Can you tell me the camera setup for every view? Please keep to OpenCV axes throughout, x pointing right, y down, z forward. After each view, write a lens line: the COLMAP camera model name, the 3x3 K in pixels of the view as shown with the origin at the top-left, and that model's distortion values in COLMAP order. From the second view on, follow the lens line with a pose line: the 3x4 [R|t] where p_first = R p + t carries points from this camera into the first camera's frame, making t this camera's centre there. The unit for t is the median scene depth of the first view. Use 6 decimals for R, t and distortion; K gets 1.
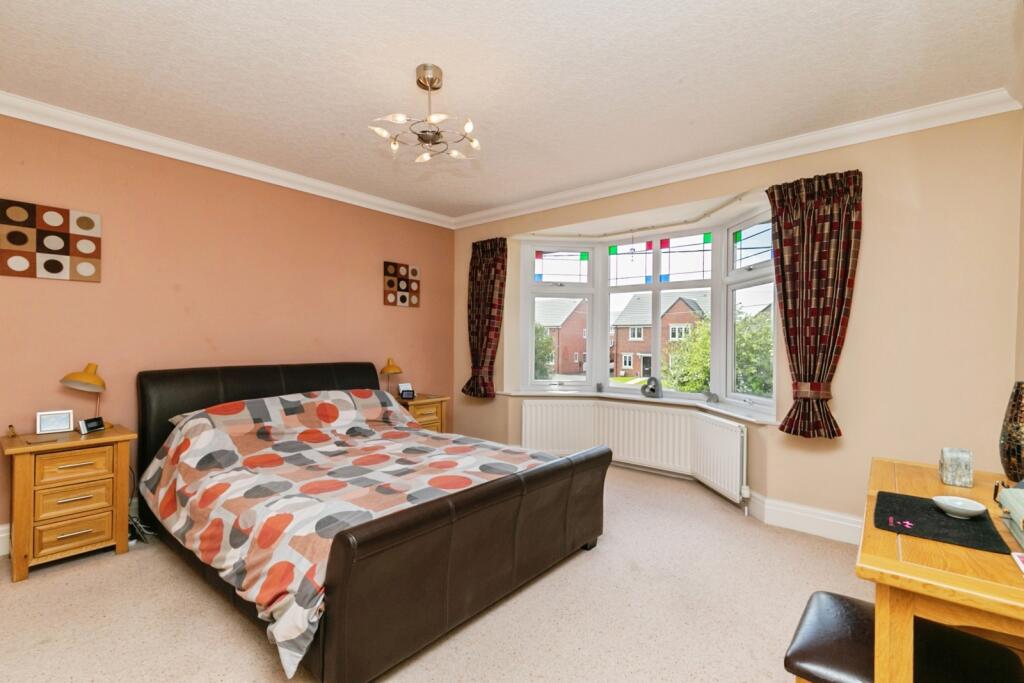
lens RADIAL K [[462.6, 0, 511.6], [0, 462.6, 342.8], [0, 0, 1]] dist [0.023275, -0.000271]
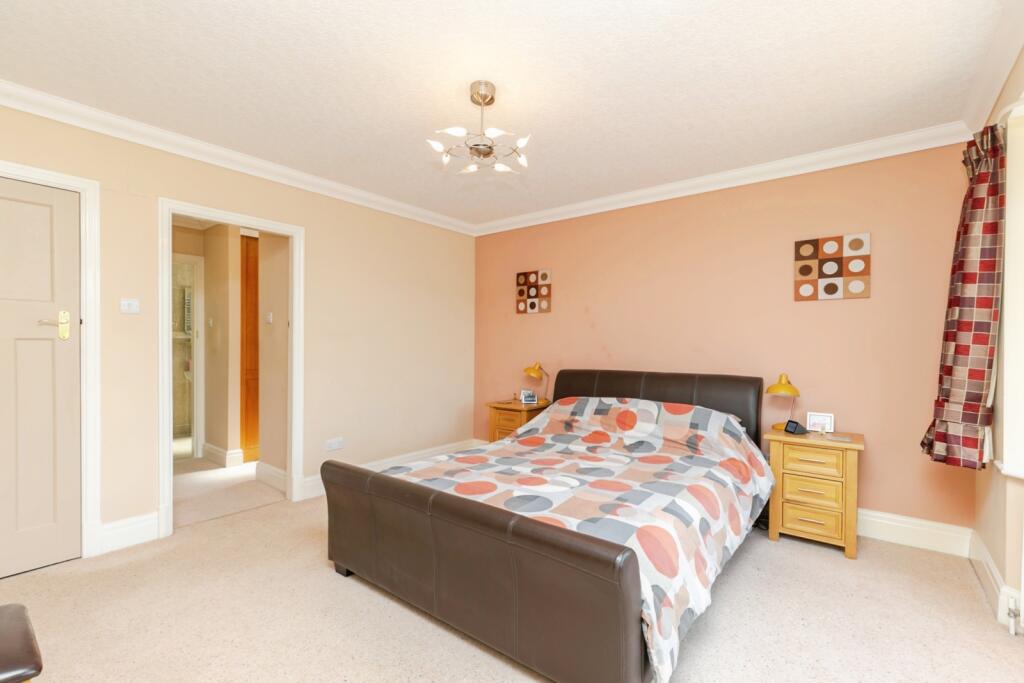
lens RADIAL K [[462.6, 0, 511.0], [0, 462.6, 345.1], [0, 0, 1]] dist [0.023275, -0.000271]
pose [[0.043420, -0.009676, -0.999010, 0.591850], [-0.014120, 0.999847, -0.010298, 0.002026], [0.998957, 0.014554, 0.043277, 0.699445]]
